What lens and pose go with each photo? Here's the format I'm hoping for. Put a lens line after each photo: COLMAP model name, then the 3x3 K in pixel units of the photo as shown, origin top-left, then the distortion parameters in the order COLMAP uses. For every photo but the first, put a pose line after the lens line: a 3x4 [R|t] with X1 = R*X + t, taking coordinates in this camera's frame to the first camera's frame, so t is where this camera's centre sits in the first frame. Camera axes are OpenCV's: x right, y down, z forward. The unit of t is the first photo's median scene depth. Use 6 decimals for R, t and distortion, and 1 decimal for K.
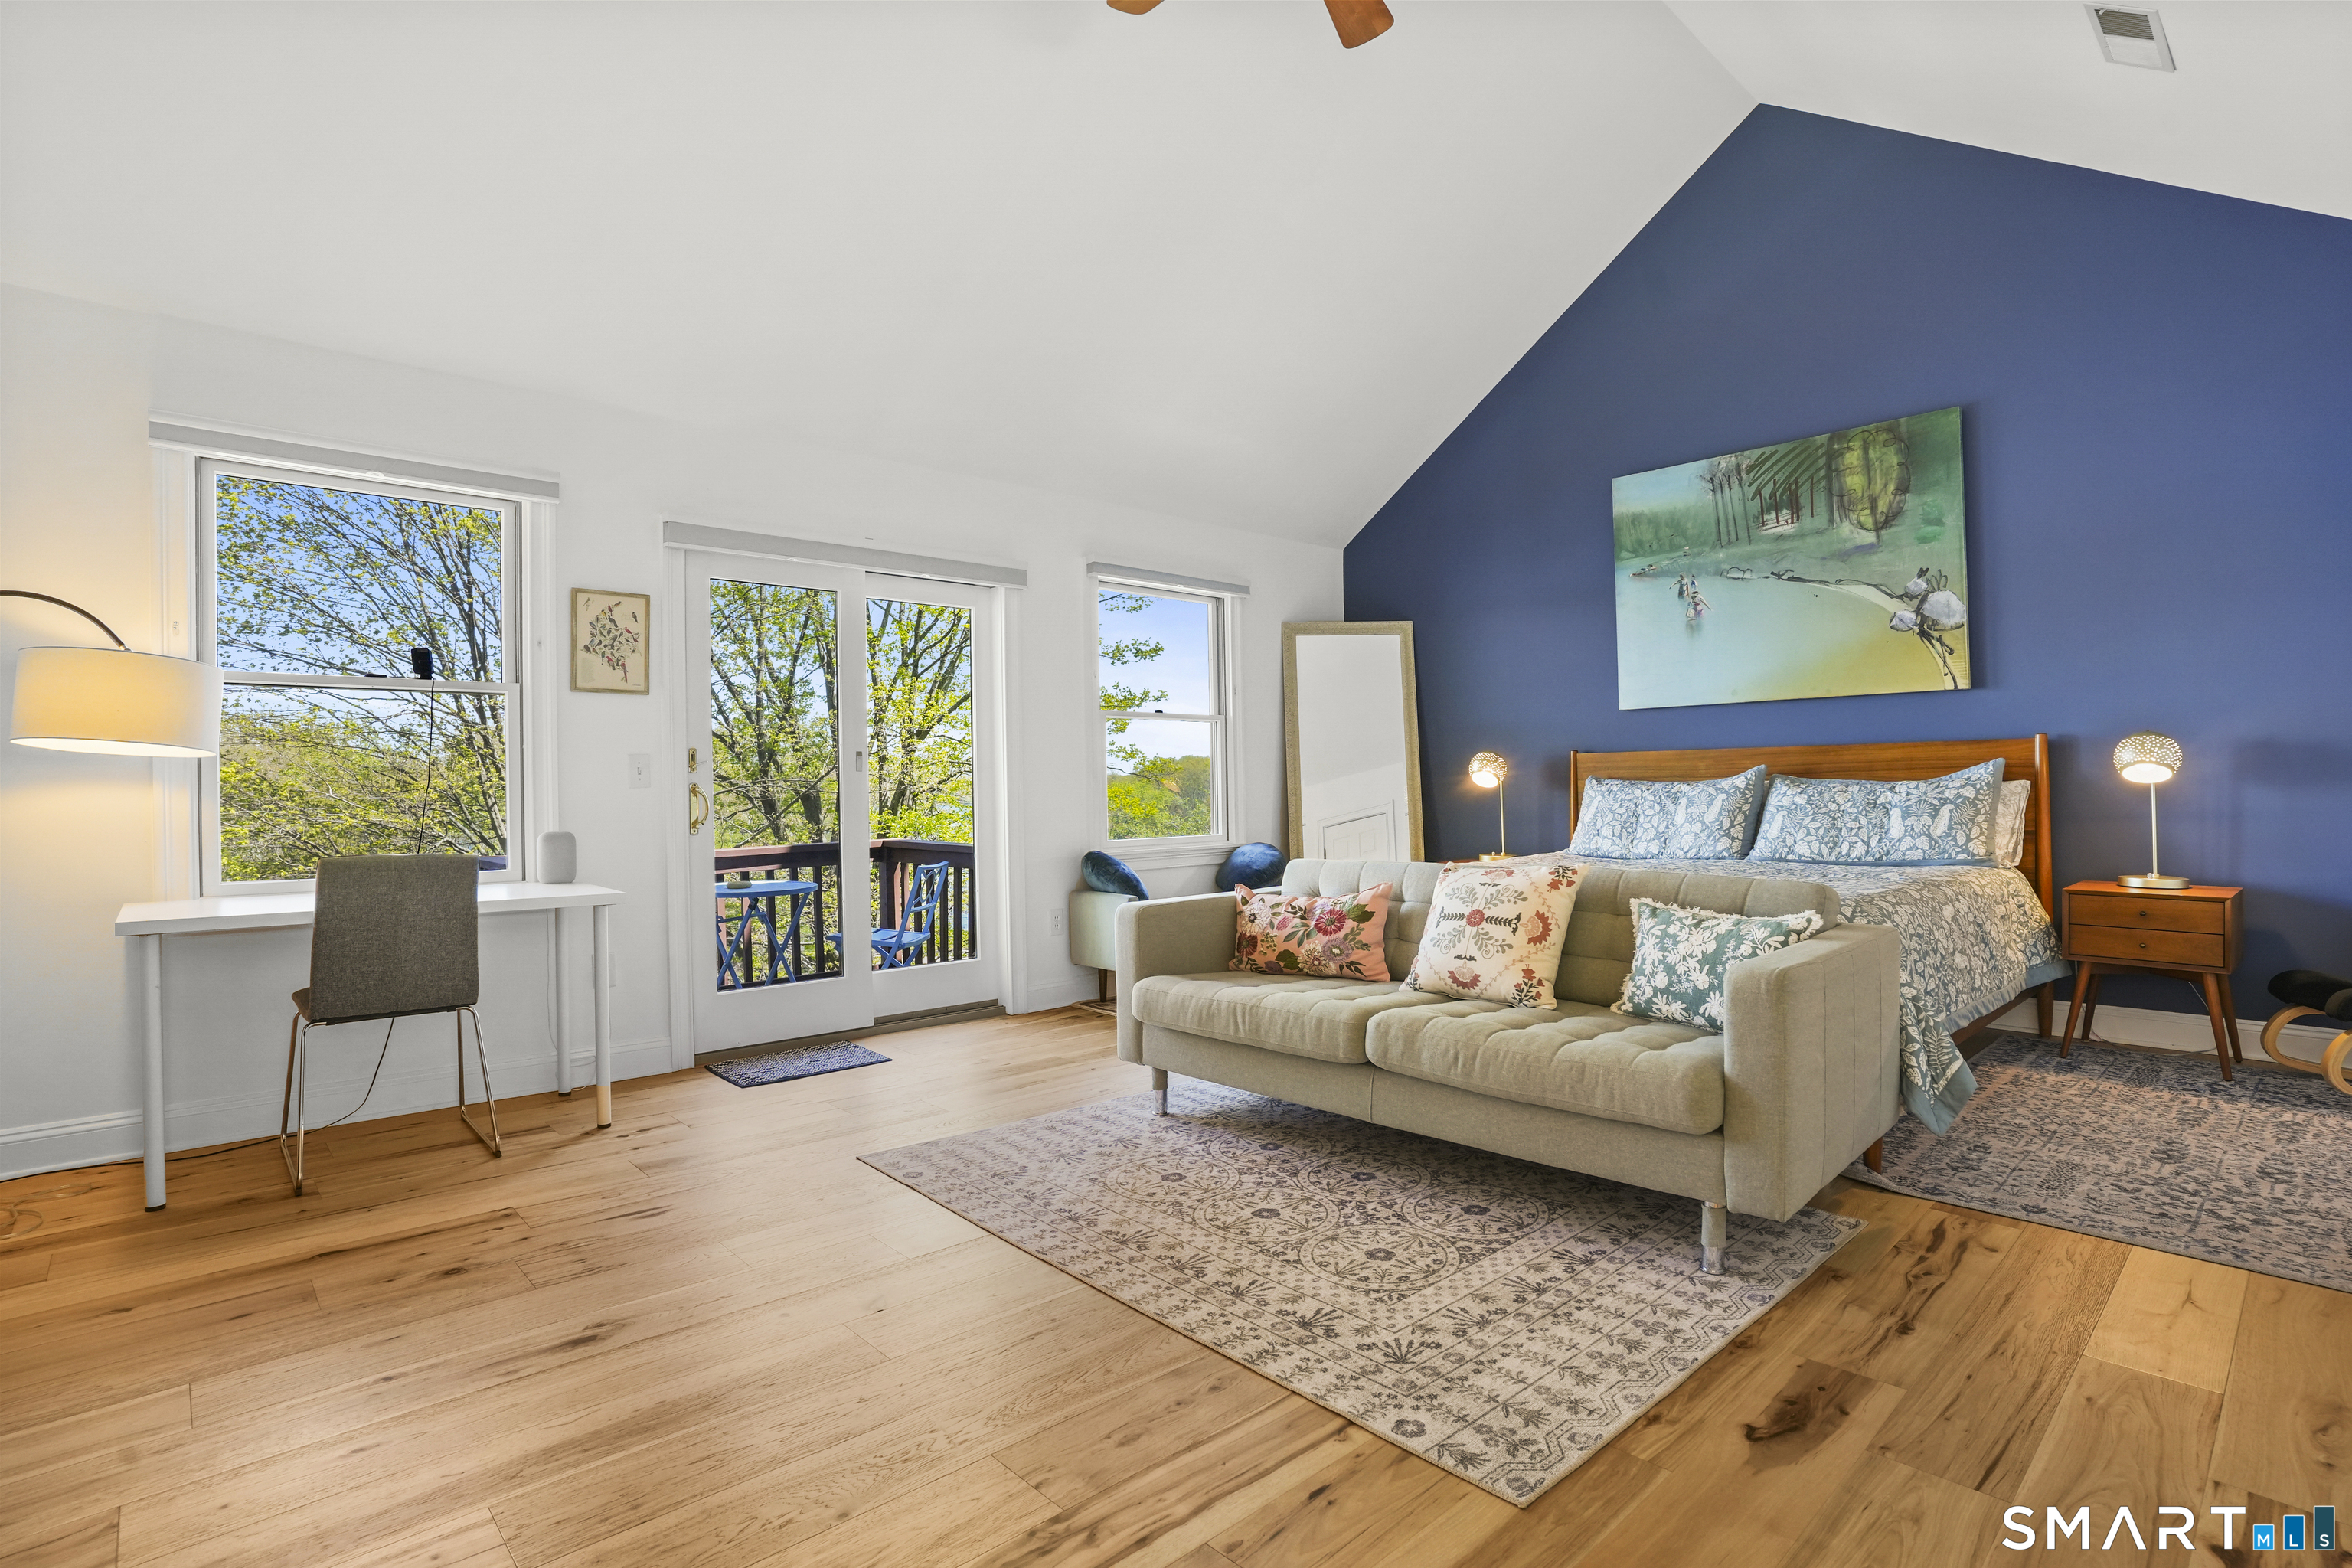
lens RADIAL K [[1167.8, 0, 1185.4], [0, 1167.8, 777.2], [0, 0, 1]] dist [-0.042095, 0.028433]
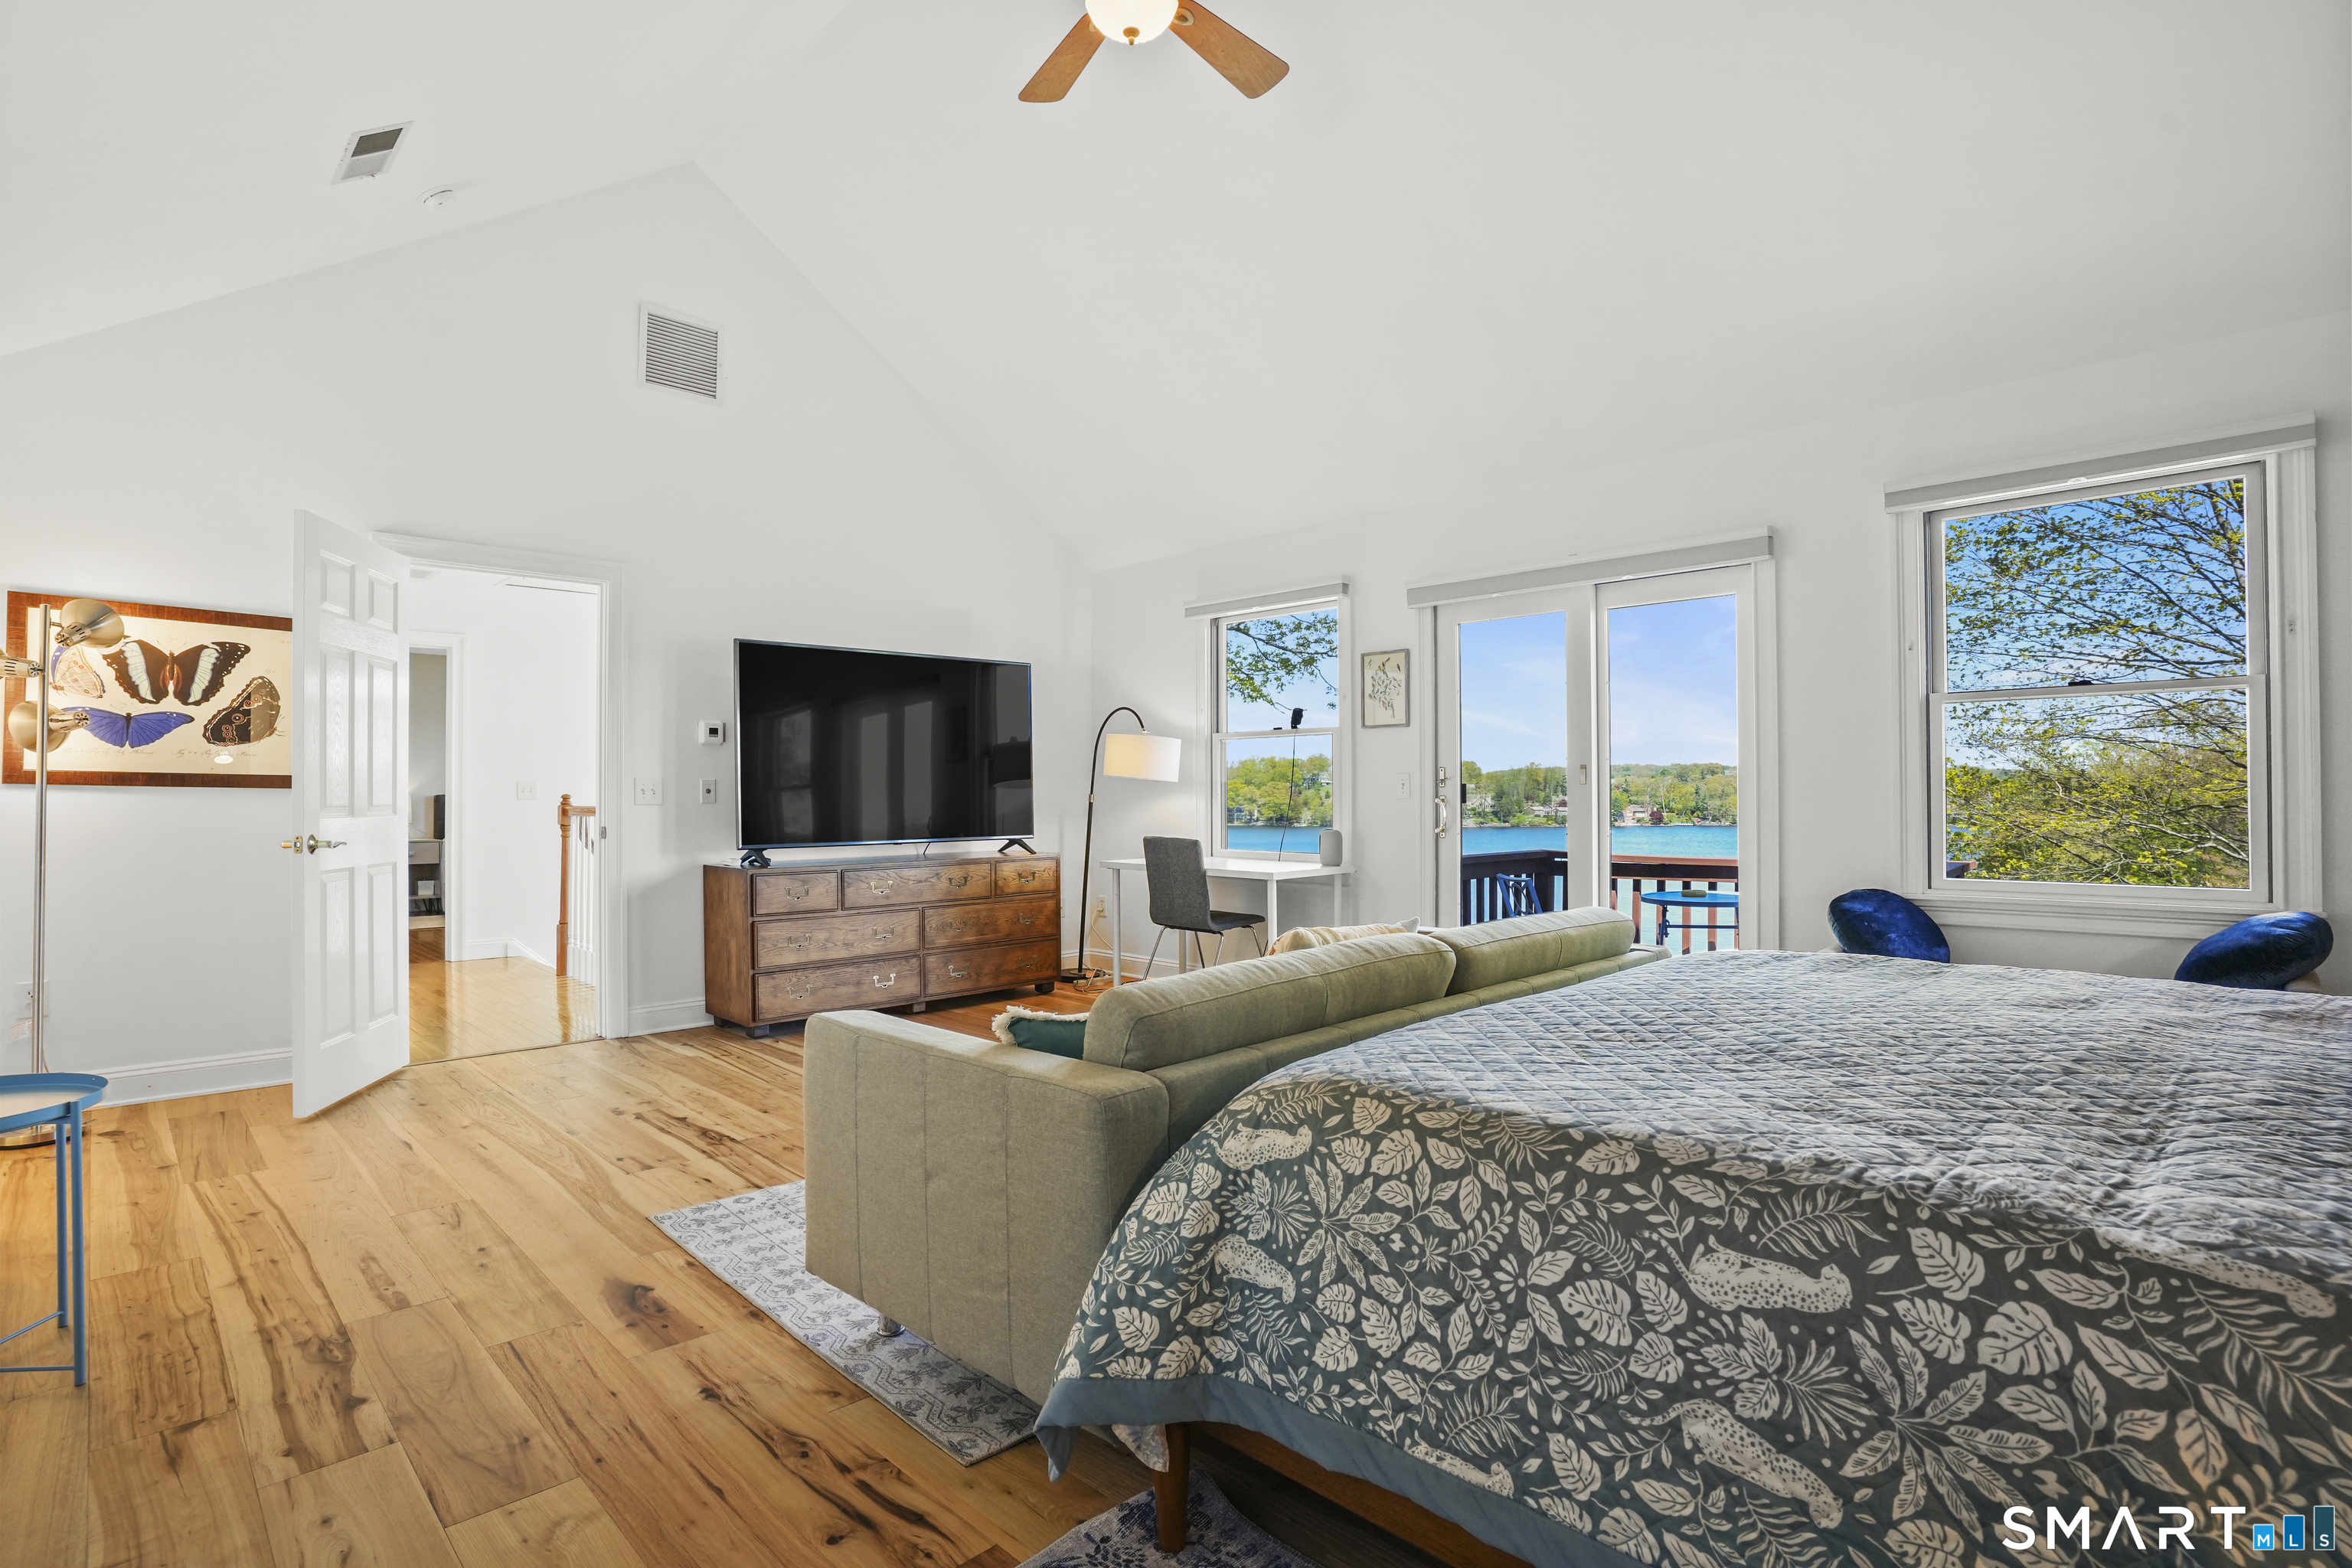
lens RADIAL K [[1124.2, 0, 1176.0], [0, 1124.2, 784.0], [0, 0, 1]] dist [-0.002564, -0.000066]
pose [[0.029825, 0.007470, -0.999527, 0.815397], [-0.009128, 0.999932, 0.007201, -0.013278], [0.999513, 0.008909, 0.029891, 0.713770]]
